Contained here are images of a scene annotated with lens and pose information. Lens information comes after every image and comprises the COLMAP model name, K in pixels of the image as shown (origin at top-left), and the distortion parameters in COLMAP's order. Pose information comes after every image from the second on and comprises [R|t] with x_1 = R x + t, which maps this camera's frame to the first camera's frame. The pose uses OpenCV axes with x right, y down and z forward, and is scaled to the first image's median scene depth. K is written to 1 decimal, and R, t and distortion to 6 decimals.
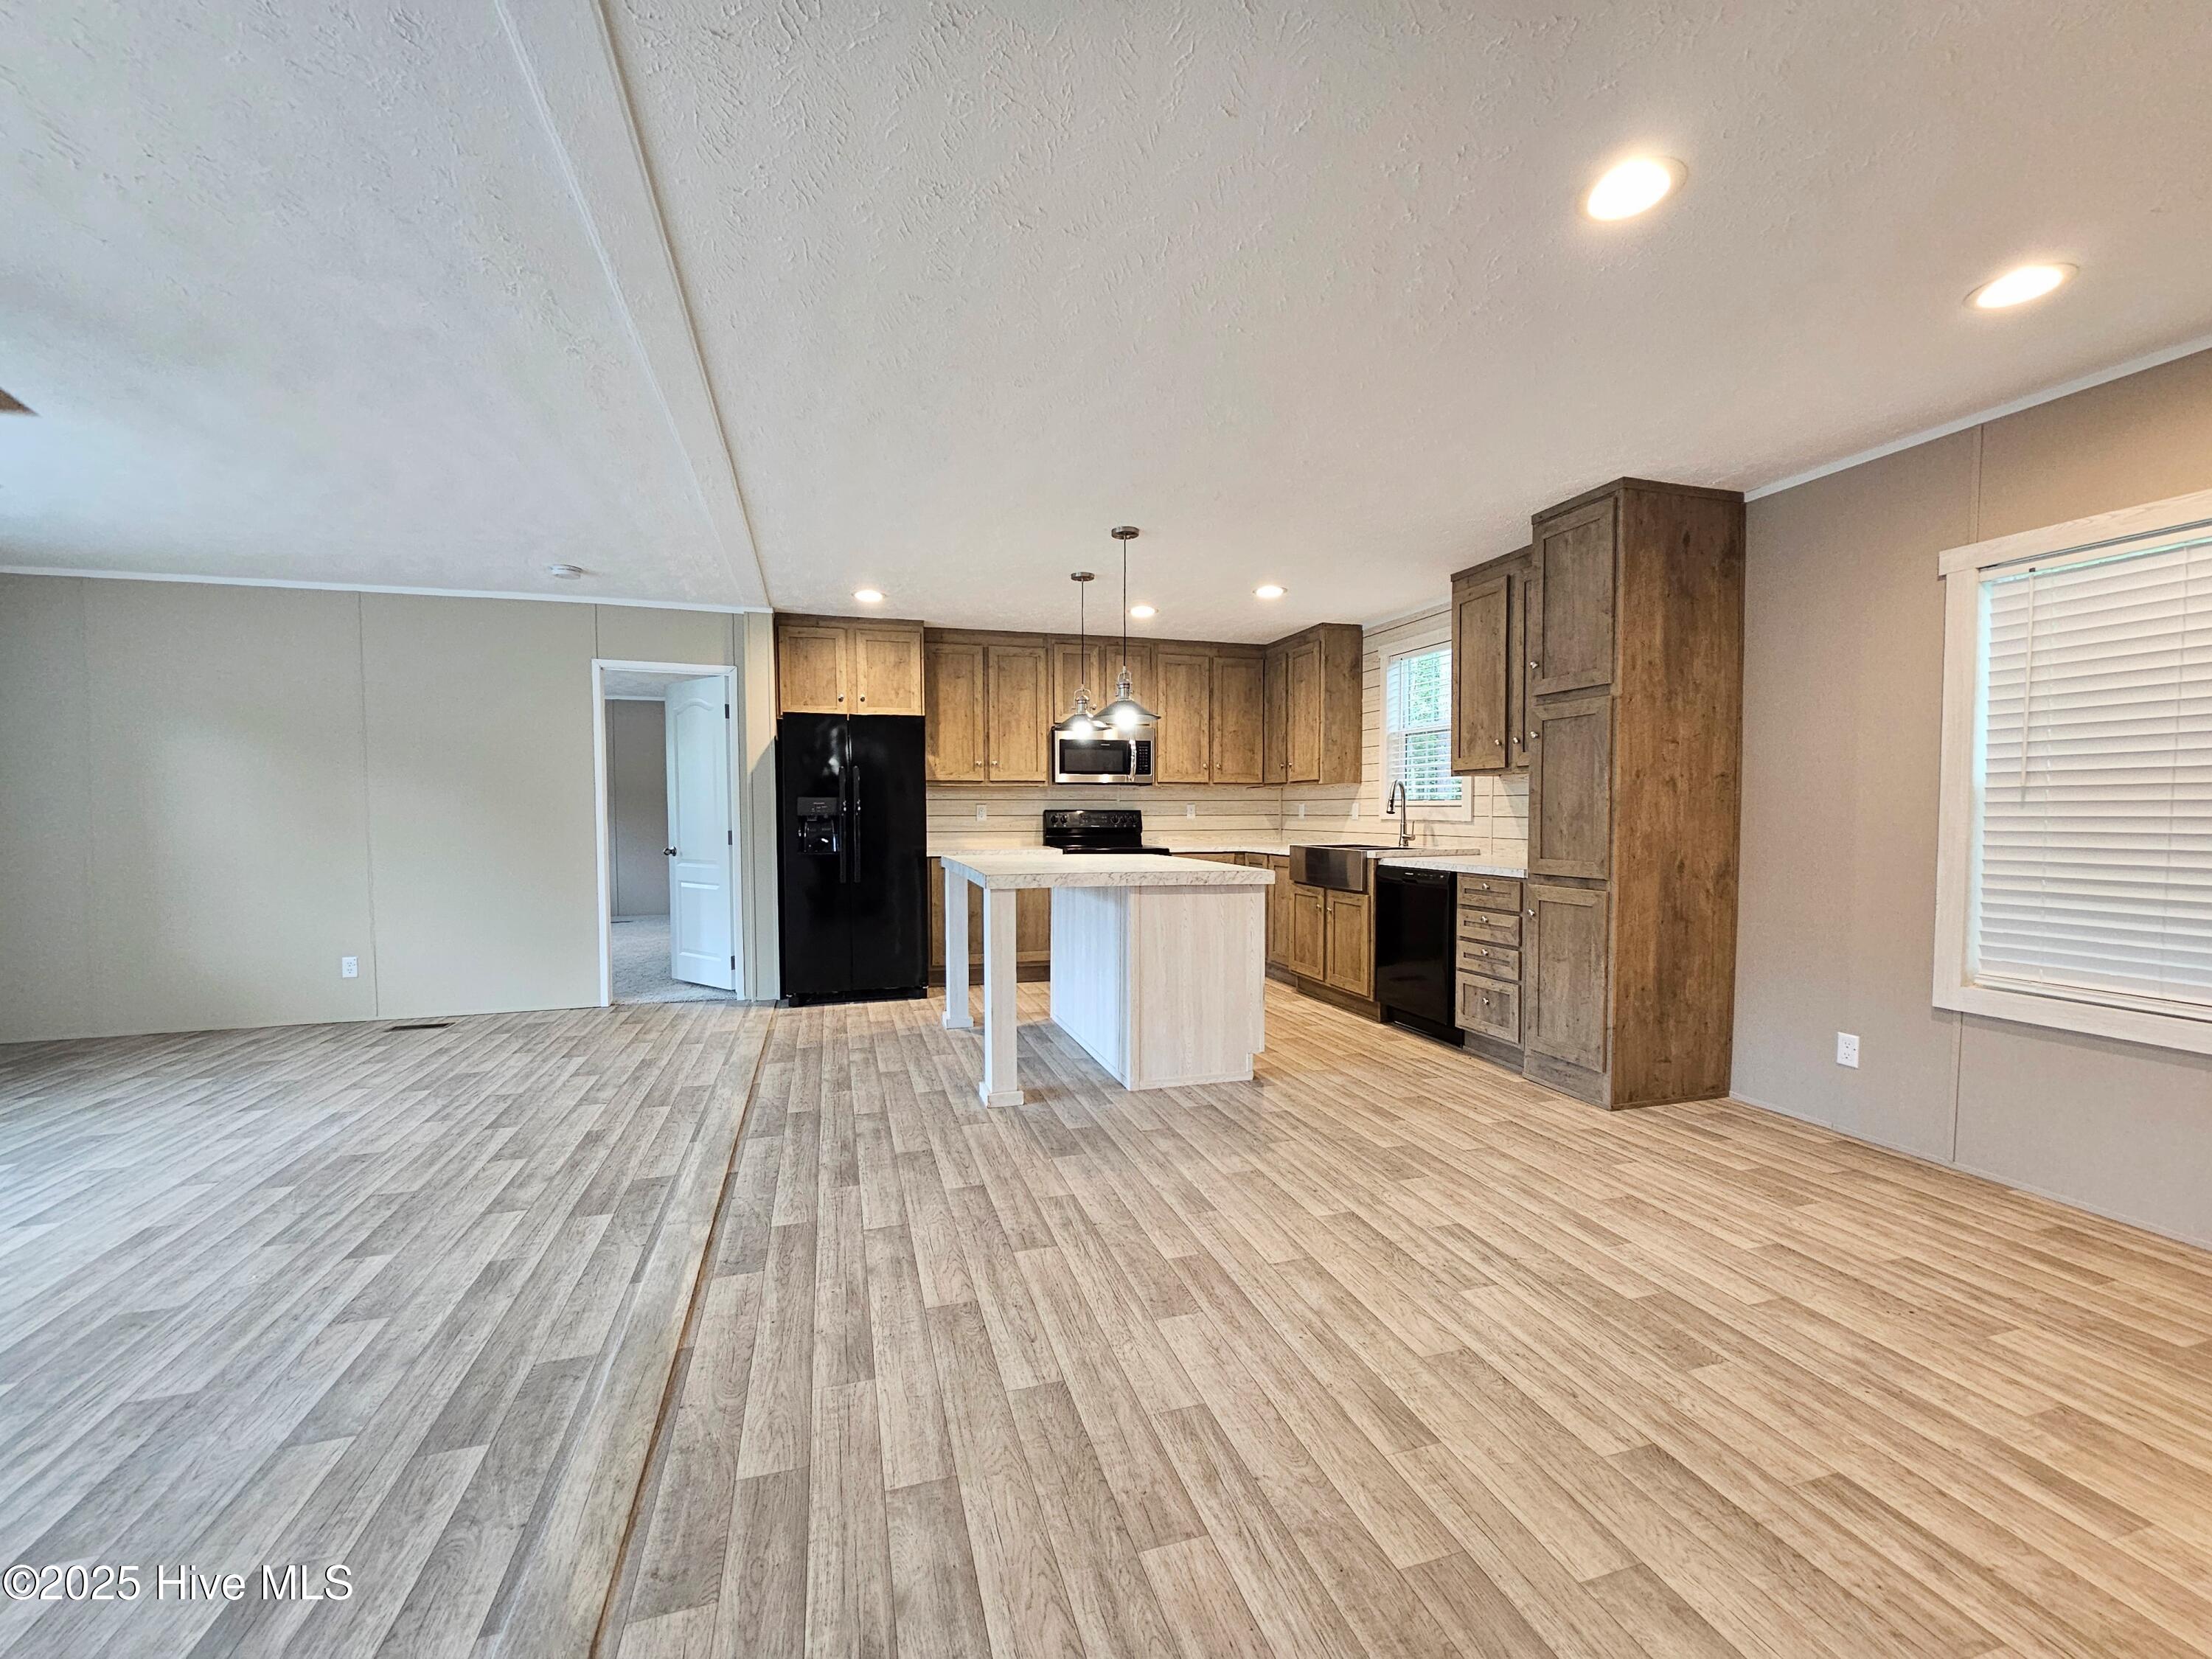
lens RADIAL K [[898.4, 0, 1092.5], [0, 898.4, 843.4], [0, 0, 1]] dist [0.003026, 0.000806]
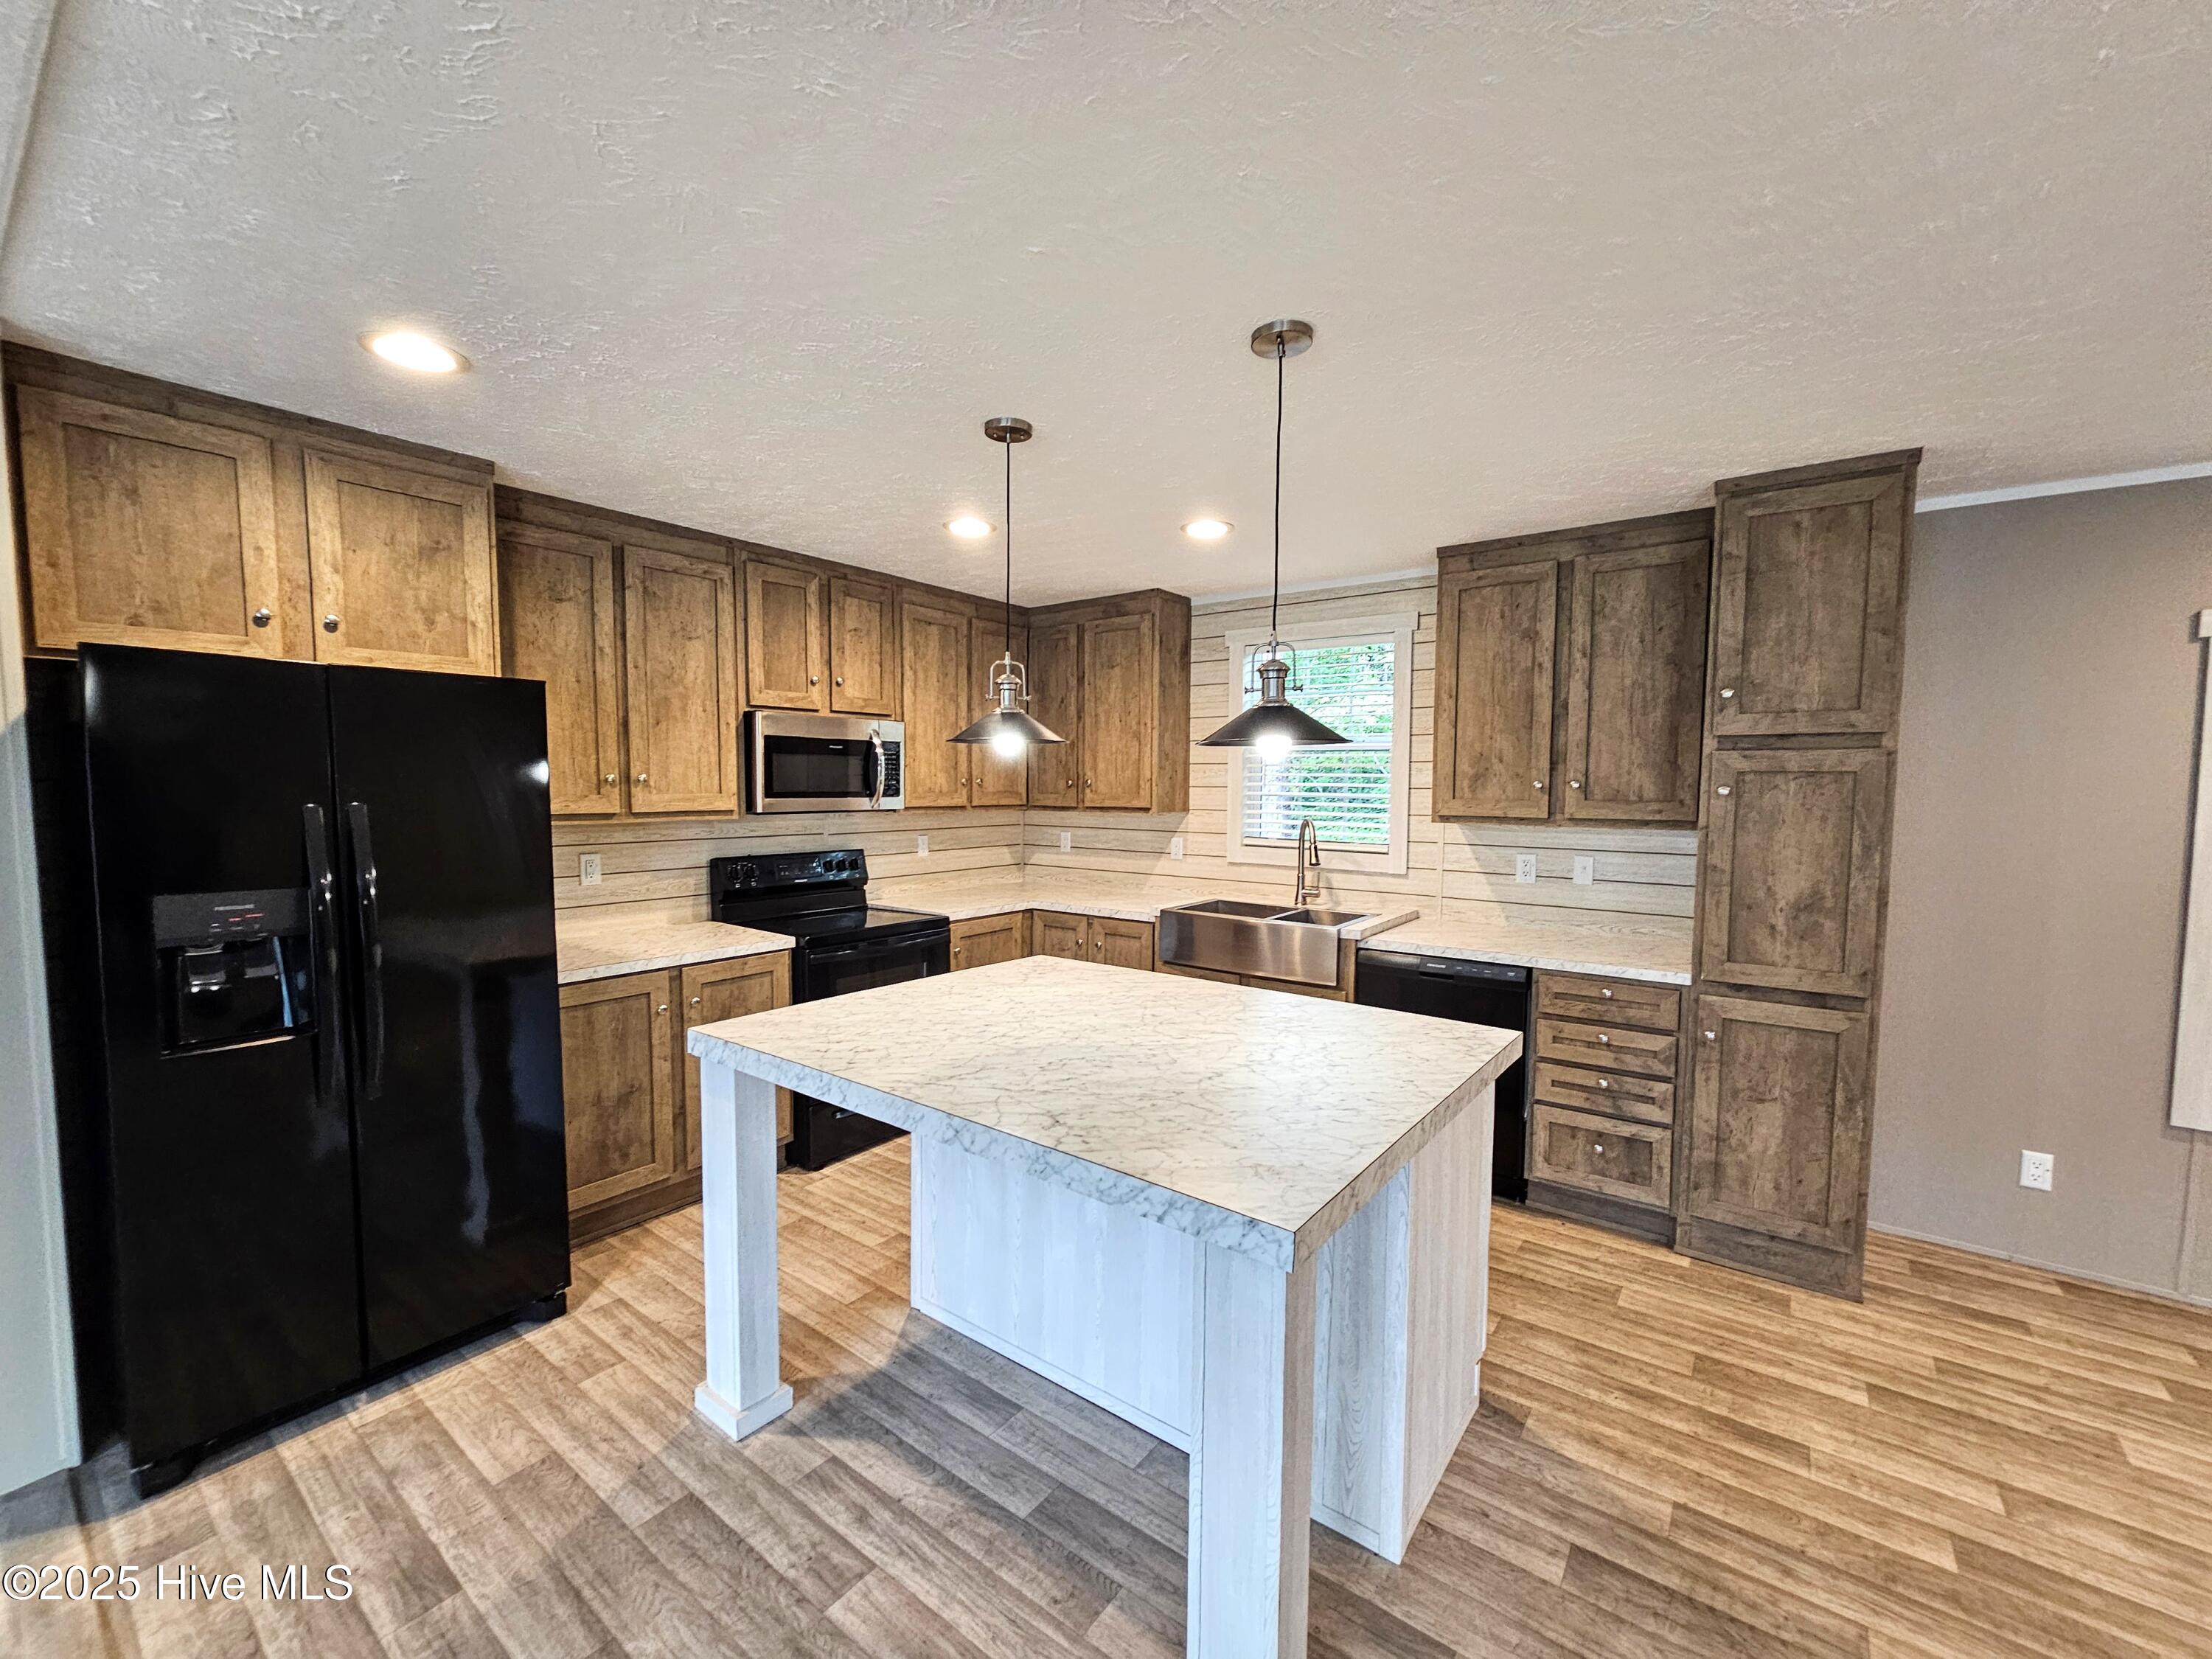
lens RADIAL K [[902.9, 0, 1095.7], [0, 902.9, 842.6], [0, 0, 1]] dist [-0.000366, 0.000837]
pose [[0.804928, -0.031690, 0.592526, -0.353377], [0.013619, 0.999296, 0.034945, -0.115022], [-0.593216, -0.020059, 0.804793, 0.739627]]
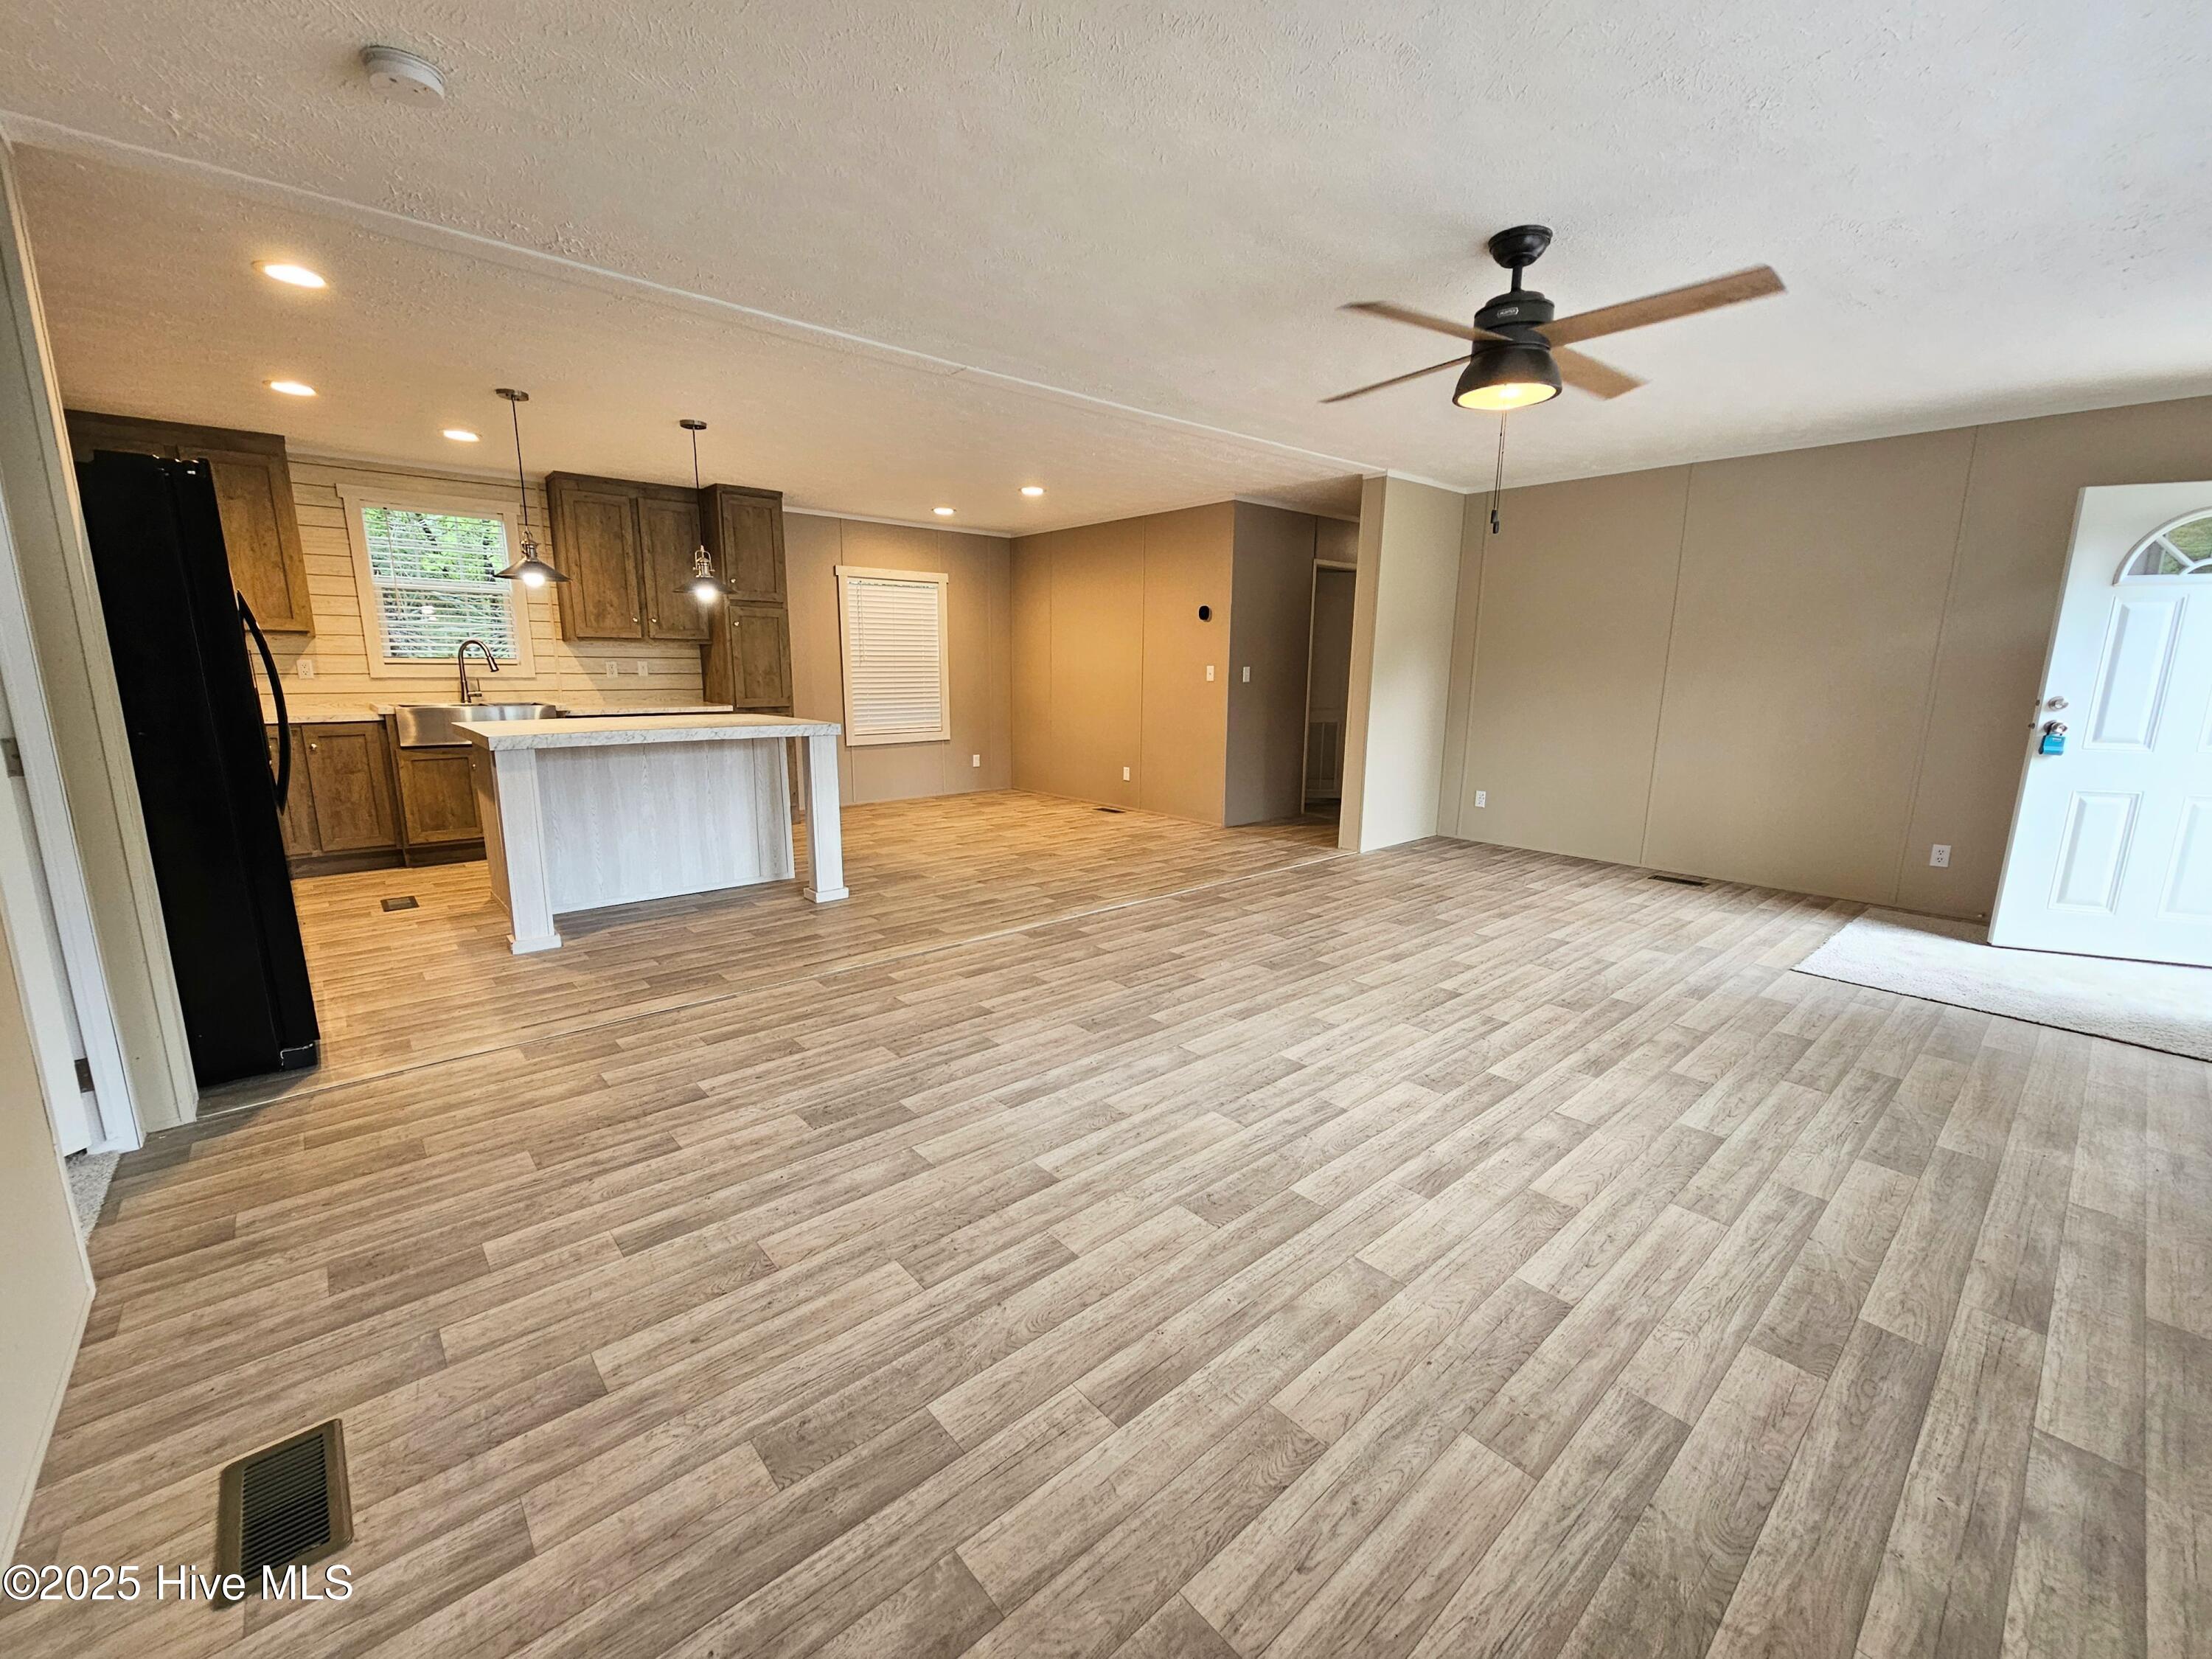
lens RADIAL K [[907.6, 0, 1093.8], [0, 907.6, 844.5], [0, 0, 1]] dist [-0.000260, 0.000320]
pose [[-0.415298, -0.180603, 0.891577, -1.417592], [0.026468, 0.977280, 0.210293, -0.058656], [-0.909300, 0.110933, -0.401082, 1.155375]]
